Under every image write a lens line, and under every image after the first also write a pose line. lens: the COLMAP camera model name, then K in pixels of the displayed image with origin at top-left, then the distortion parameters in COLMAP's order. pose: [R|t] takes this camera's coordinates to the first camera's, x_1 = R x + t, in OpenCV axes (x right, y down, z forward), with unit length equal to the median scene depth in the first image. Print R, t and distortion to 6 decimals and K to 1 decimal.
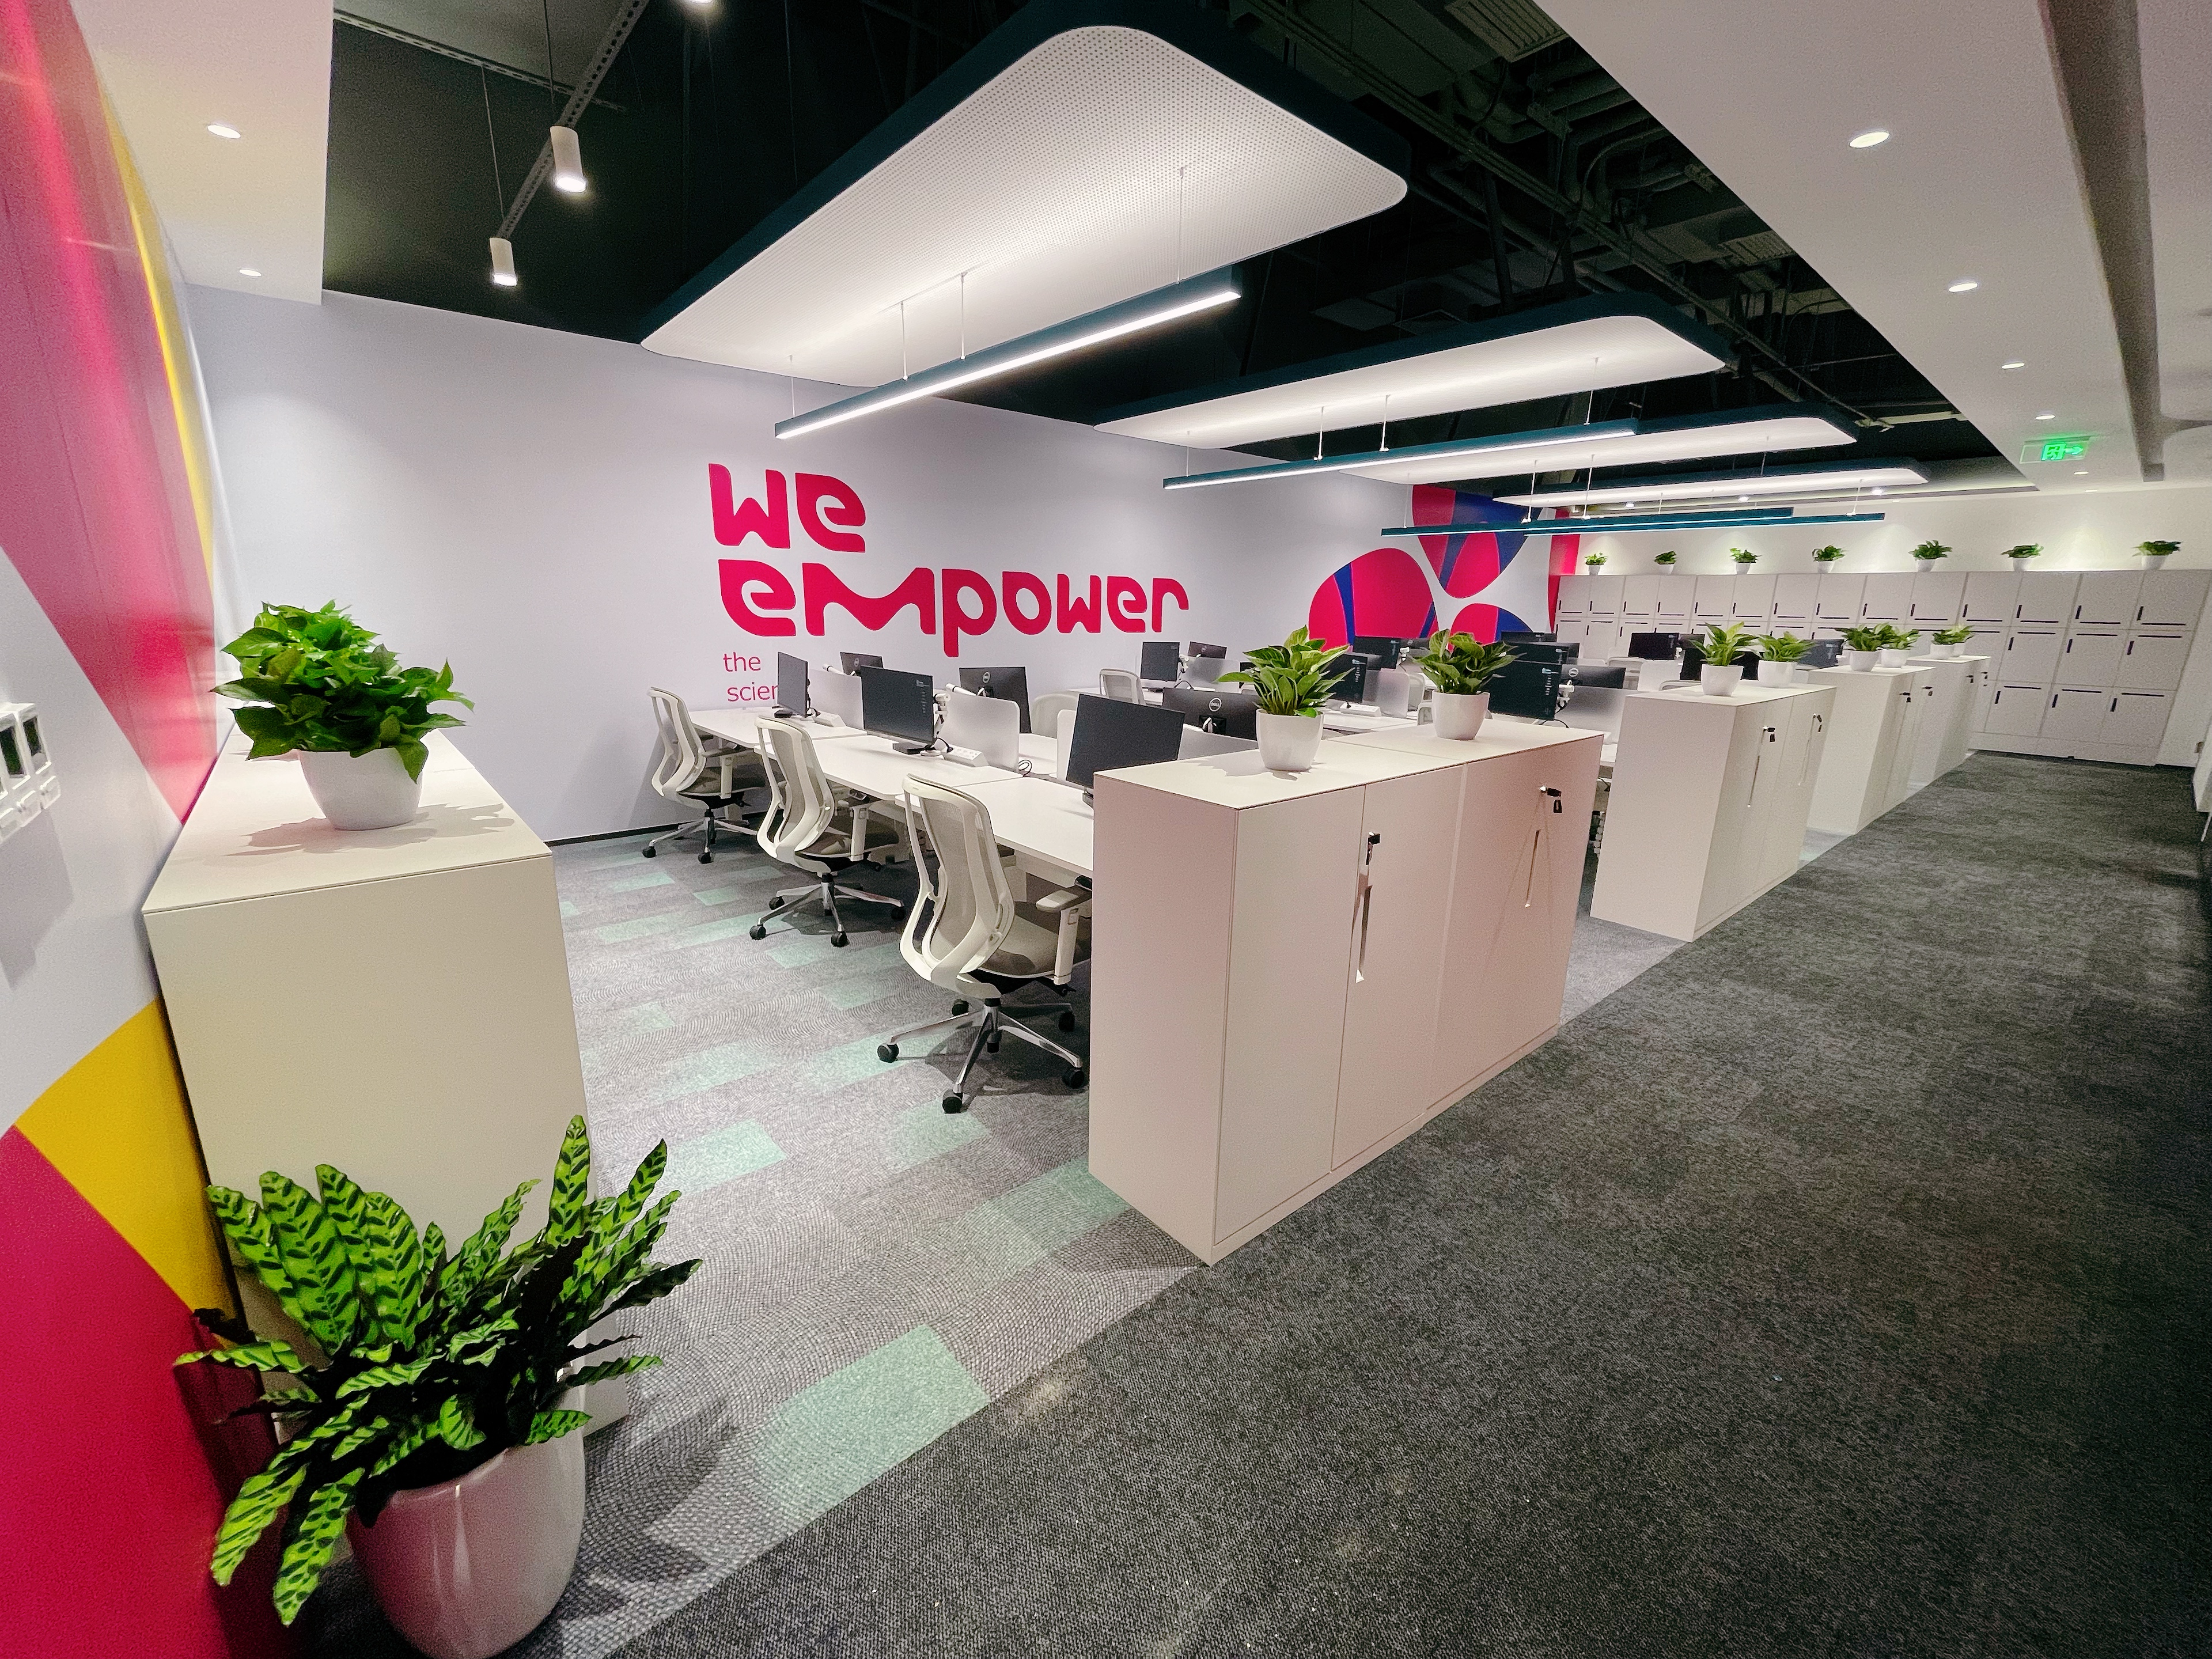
lens RADIAL K [[897.0, 0, 1111.1], [0, 897.0, 827.5], [0, 0, 1]] dist [-0.000948, -0.000547]
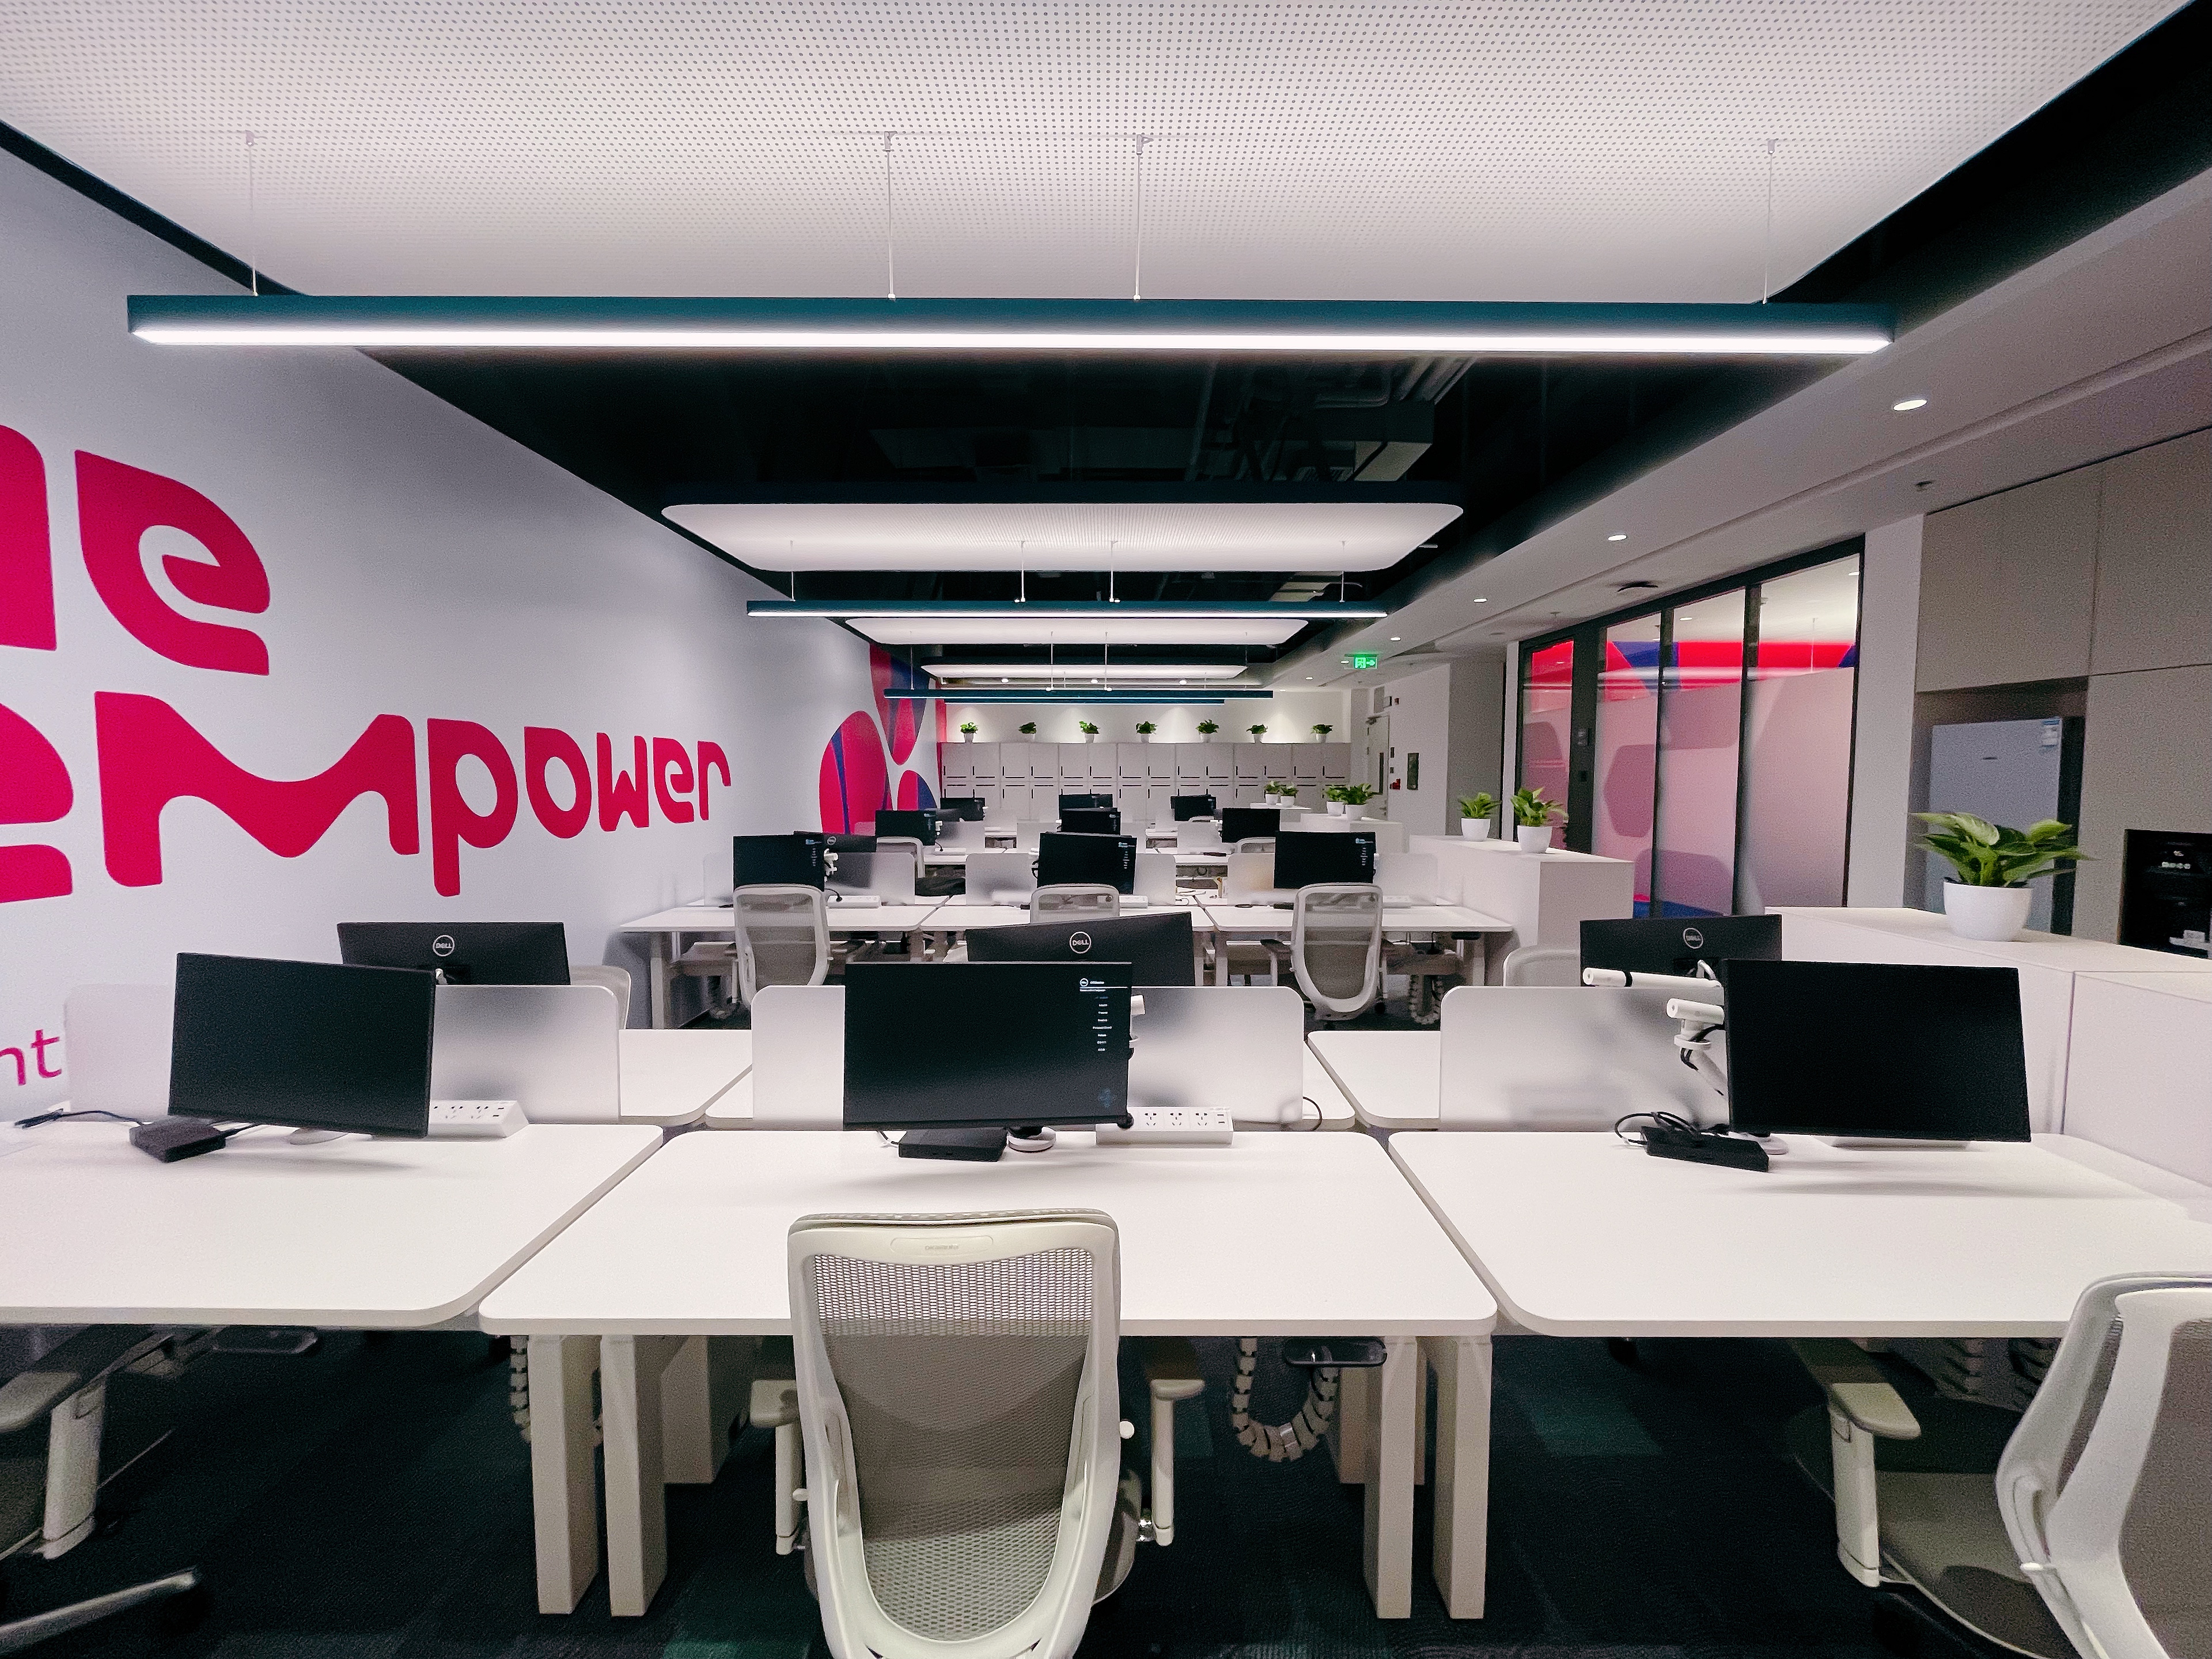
lens RADIAL K [[897.0, 0, 1110.6], [0, 897.0, 830.6], [0, 0, 1]] dist [-0.000948, -0.000547]
pose [[0.637806, -0.065666, 0.767393, -0.312166], [0.197619, 0.976956, -0.080650, -0.113715], [-0.744413, 0.203091, 0.636085, 0.415444]]
